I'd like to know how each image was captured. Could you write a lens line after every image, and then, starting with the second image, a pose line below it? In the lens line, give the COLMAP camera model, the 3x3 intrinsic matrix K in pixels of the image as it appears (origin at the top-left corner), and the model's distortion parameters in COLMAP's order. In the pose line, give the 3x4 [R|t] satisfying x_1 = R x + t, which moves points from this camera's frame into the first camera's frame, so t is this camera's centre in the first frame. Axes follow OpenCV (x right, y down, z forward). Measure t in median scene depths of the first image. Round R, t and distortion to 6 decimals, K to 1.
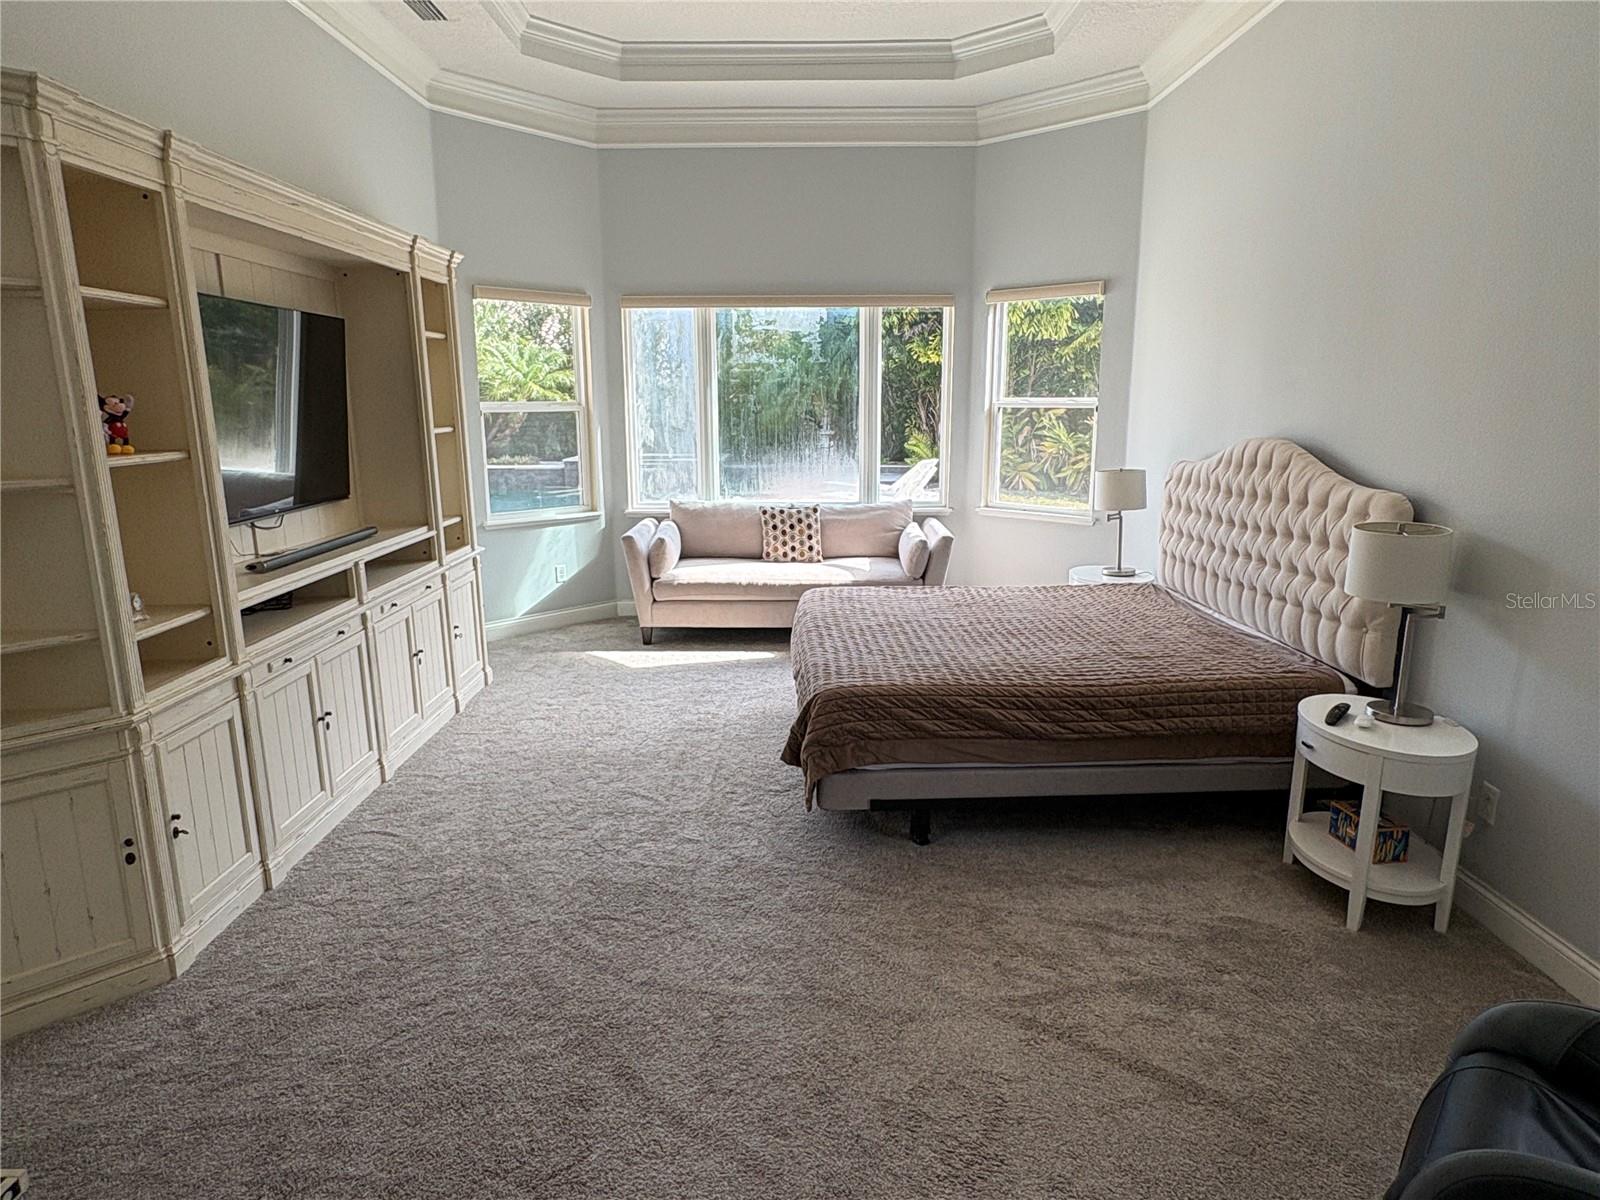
lens RADIAL K [[987.9, 0, 801.0], [0, 987.9, 603.9], [0, 0, 1]] dist [-0.003756, 0.004065]
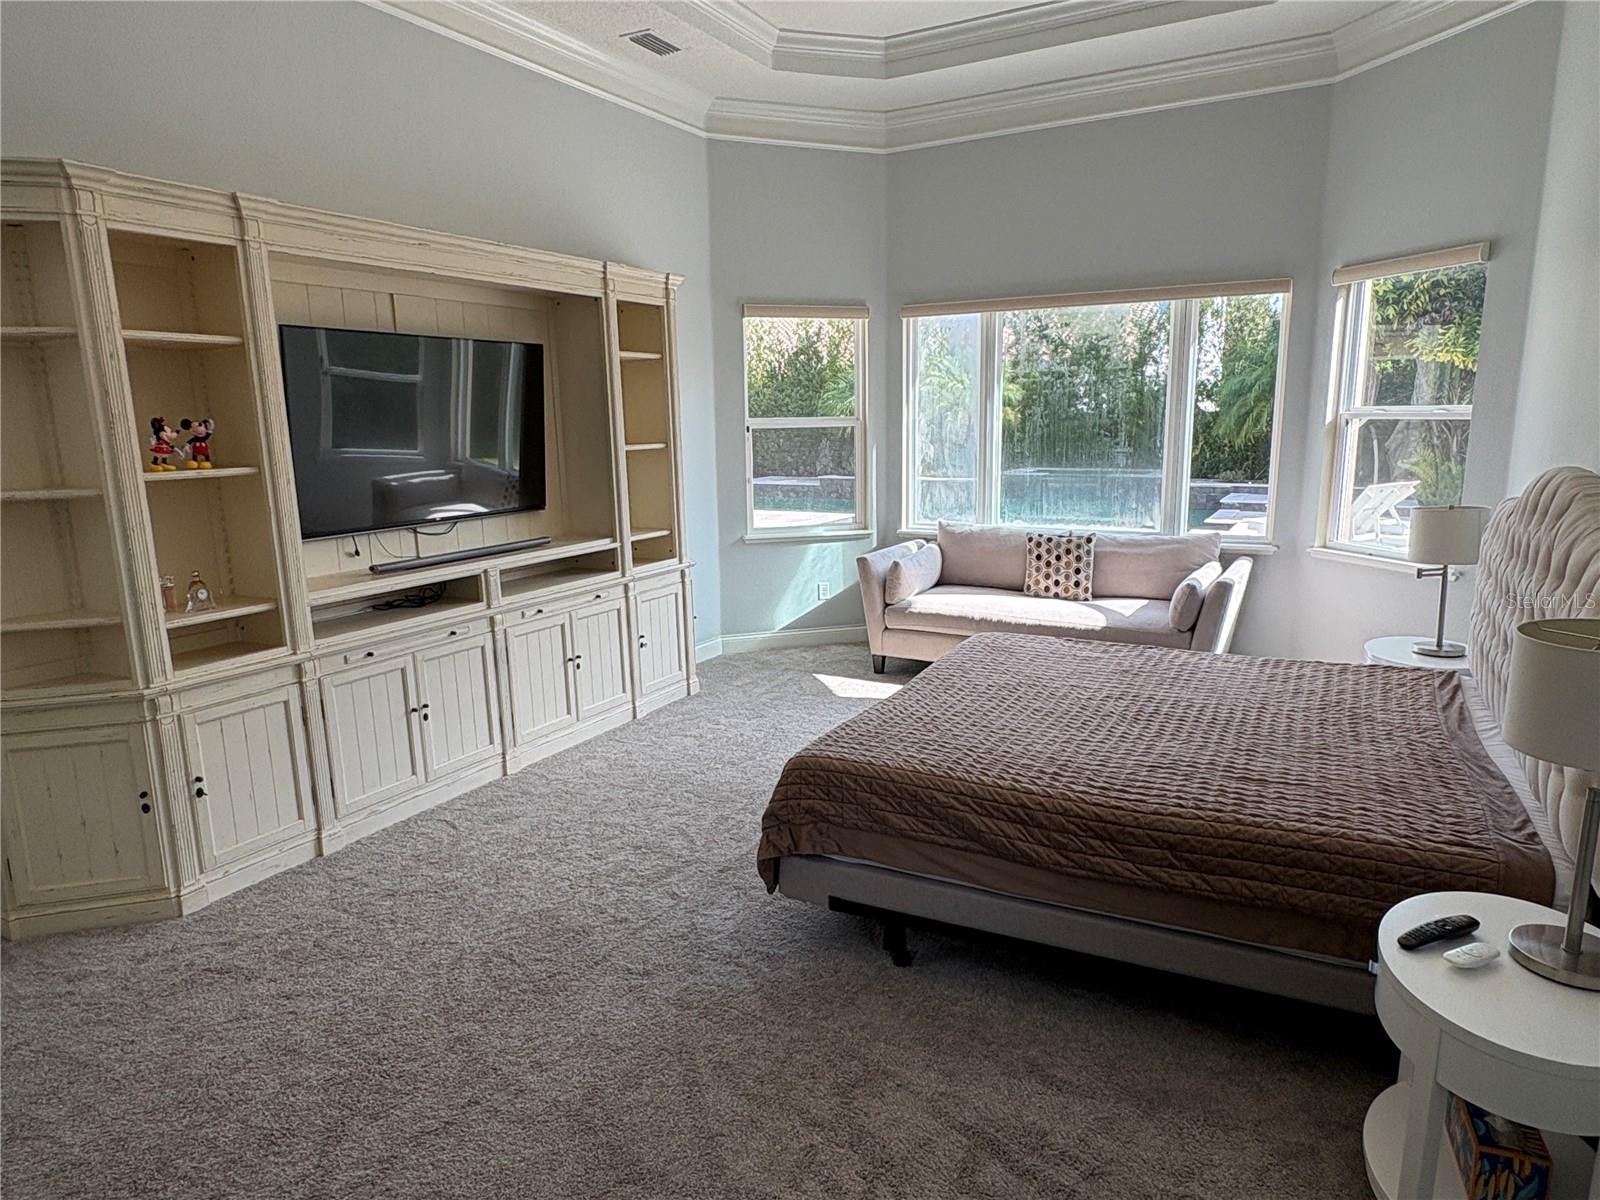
lens RADIAL K [[987.9, 0, 803.5], [0, 987.9, 606.8], [0, 0, 1]] dist [-0.003756, 0.004065]
pose [[0.871268, 0.083686, -0.483621, 0.370365], [-0.087812, 0.996036, 0.014157, -0.046215], [0.482889, 0.030133, 0.875163, 0.217514]]
